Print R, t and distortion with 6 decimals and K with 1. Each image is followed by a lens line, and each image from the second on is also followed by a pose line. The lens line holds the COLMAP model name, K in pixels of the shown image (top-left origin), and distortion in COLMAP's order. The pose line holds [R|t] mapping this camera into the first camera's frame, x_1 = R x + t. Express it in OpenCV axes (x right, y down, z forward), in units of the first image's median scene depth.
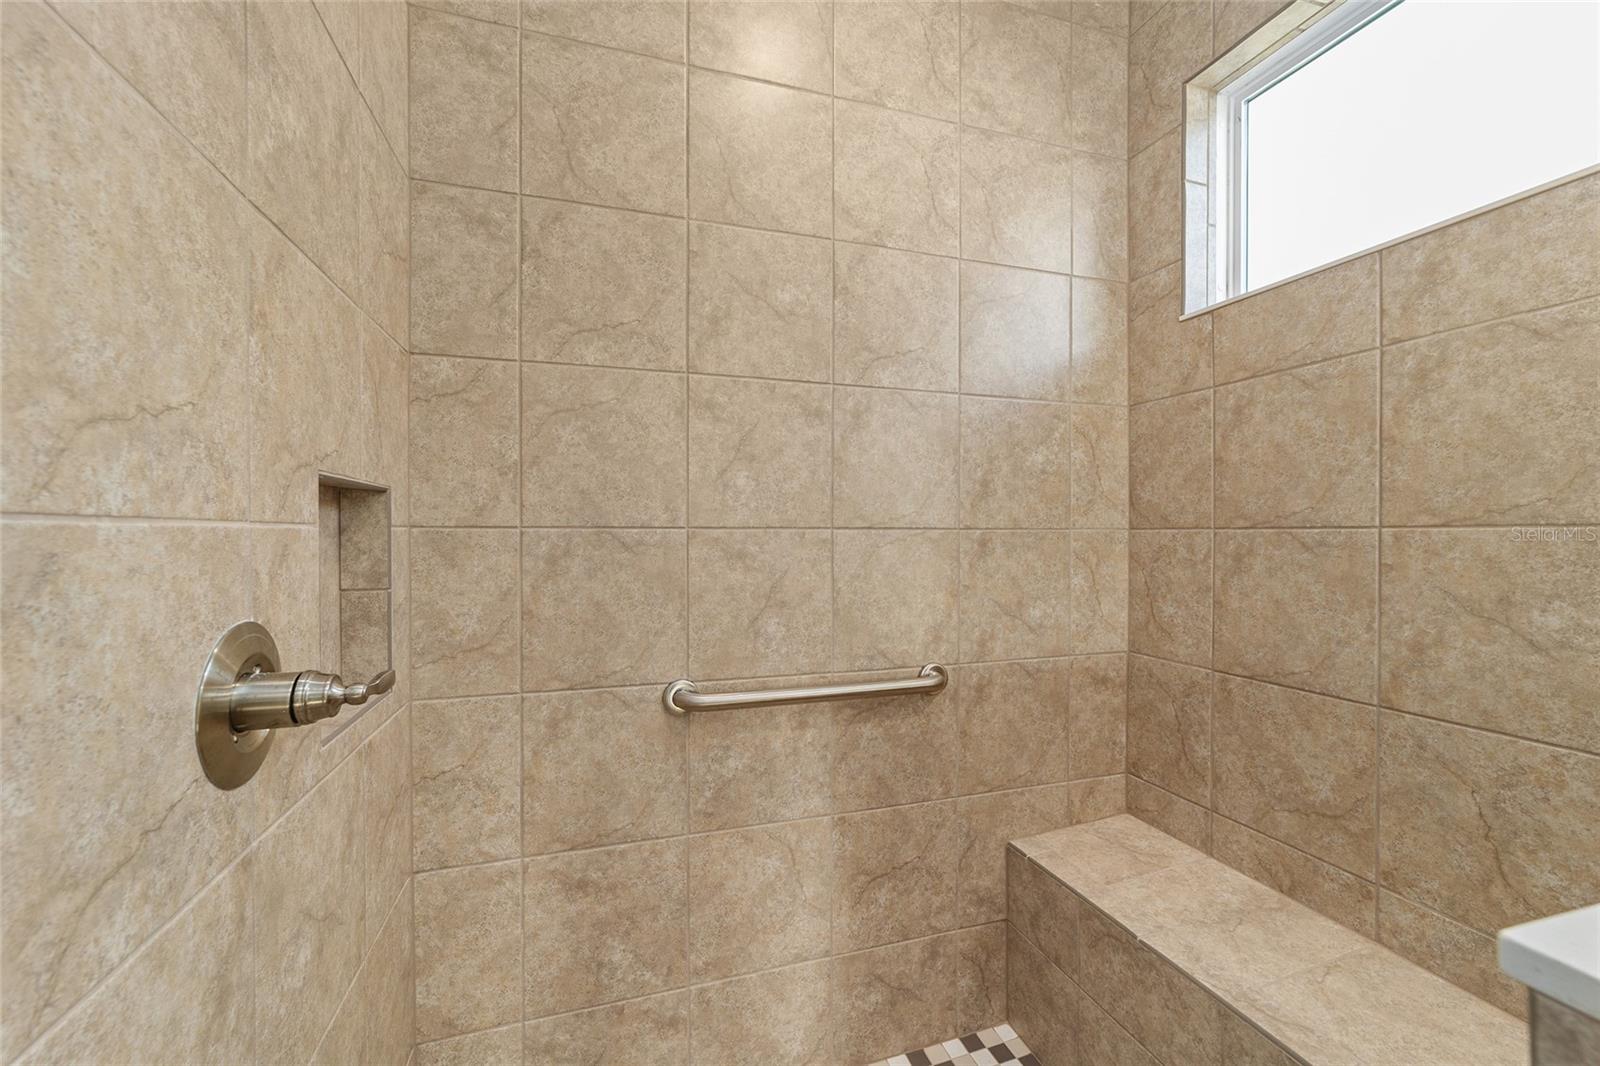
lens RADIAL K [[610.5, 0, 791.3], [0, 610.5, 532.8], [0, 0, 1]] dist [-0.000306, 0.000407]
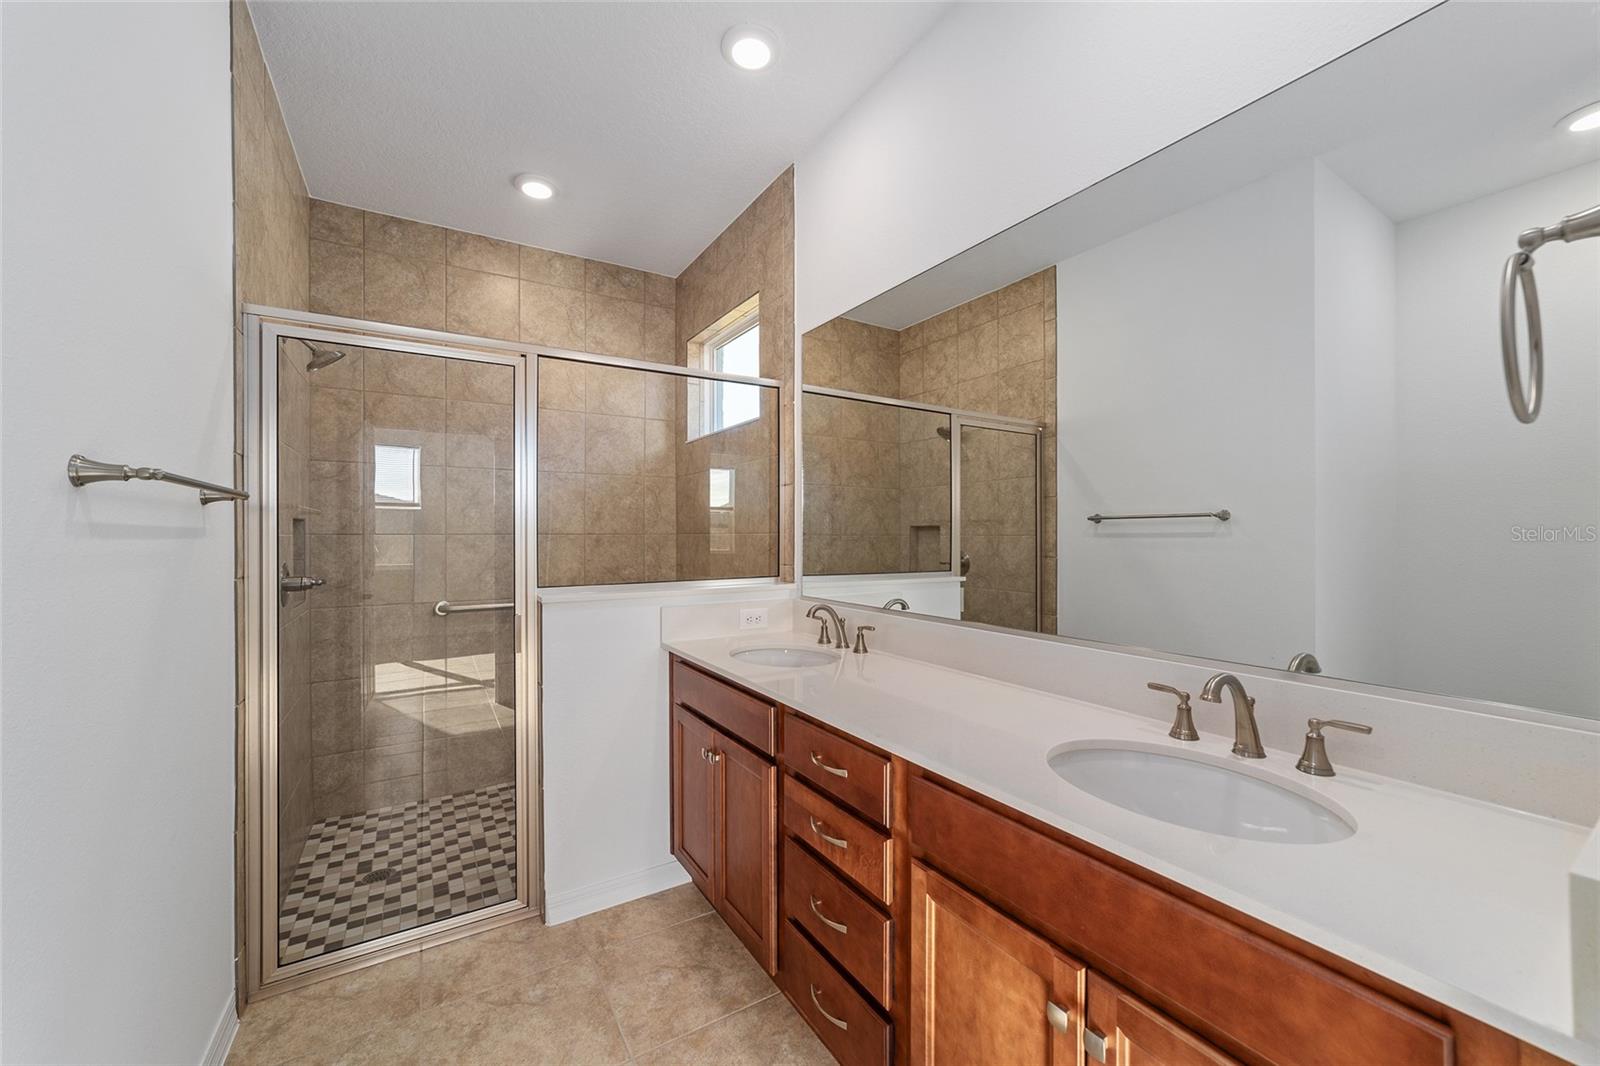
lens RADIAL K [[610.5, 0, 791.3], [0, 610.5, 532.8], [0, 0, 1]] dist [-0.000306, 0.000407]
pose [[0.970483, -0.004156, 0.241134, 0.469984], [0.006353, 0.999945, -0.008336, 0.012078], [-0.241086, 0.009622, 0.970456, -1.345495]]
